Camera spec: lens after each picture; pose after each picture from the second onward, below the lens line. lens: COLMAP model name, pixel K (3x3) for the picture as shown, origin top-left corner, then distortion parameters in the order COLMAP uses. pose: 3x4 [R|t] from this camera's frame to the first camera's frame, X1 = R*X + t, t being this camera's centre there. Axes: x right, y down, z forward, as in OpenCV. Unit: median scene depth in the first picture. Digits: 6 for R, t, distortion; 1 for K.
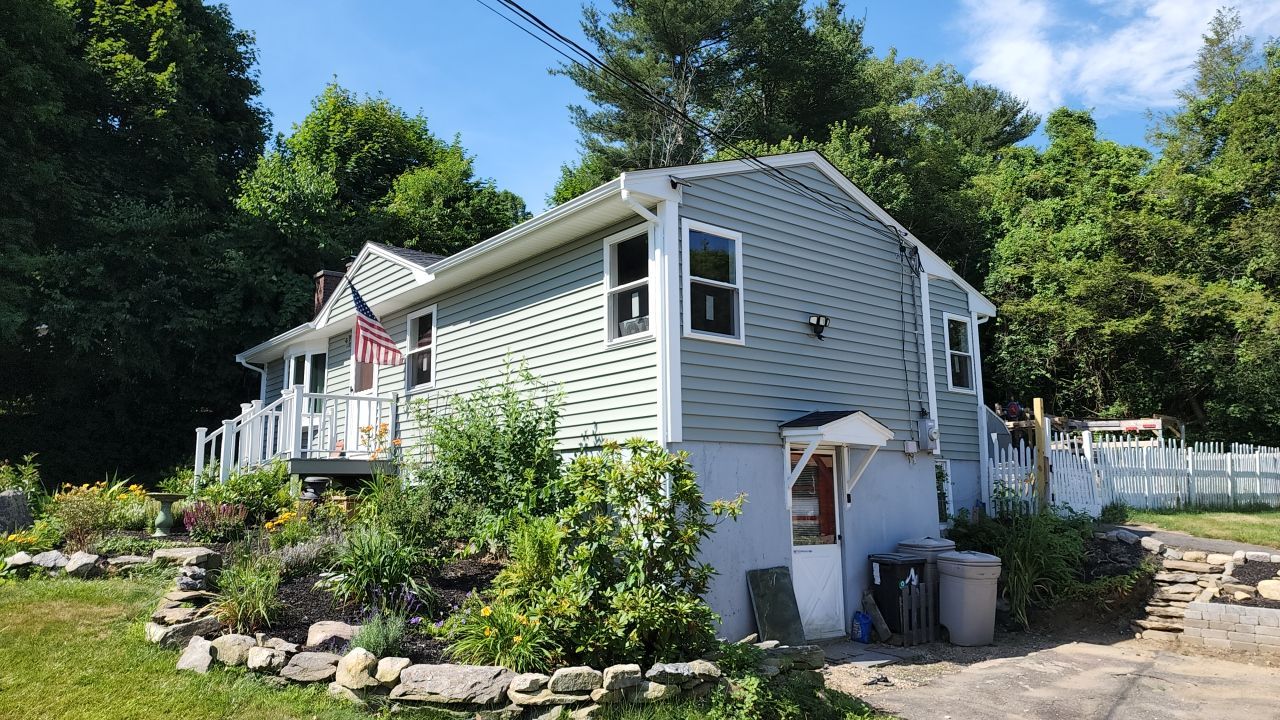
lens RADIAL K [[862.6, 0, 643.5], [0, 862.6, 349.5], [0, 0, 1]] dist [0.032199, -0.005983]
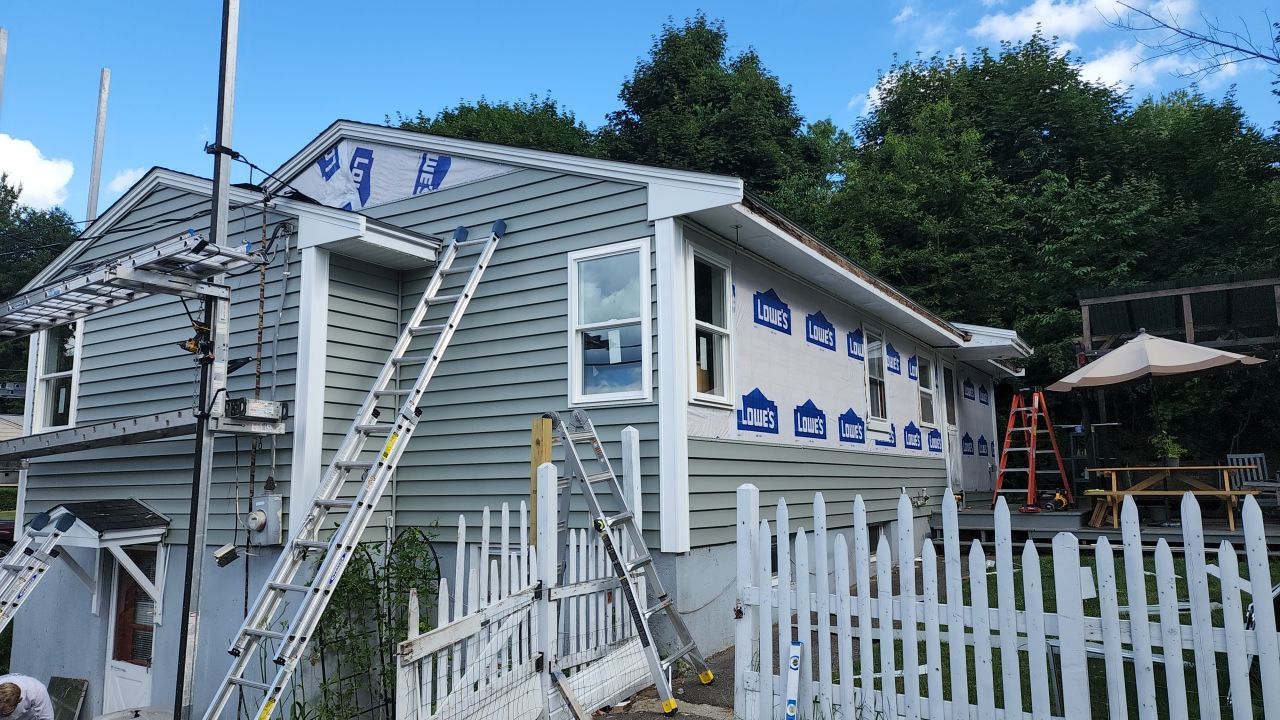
lens RADIAL K [[873.7, 0, 647.2], [0, 873.7, 369.3], [0, 0, 1]] dist [0.067567, -0.086009]
pose [[0.317525, -0.122789, -0.940266, 0.838868], [0.171503, 0.982664, -0.070410, 0.068758], [0.932612, -0.138902, 0.333079, 0.867637]]
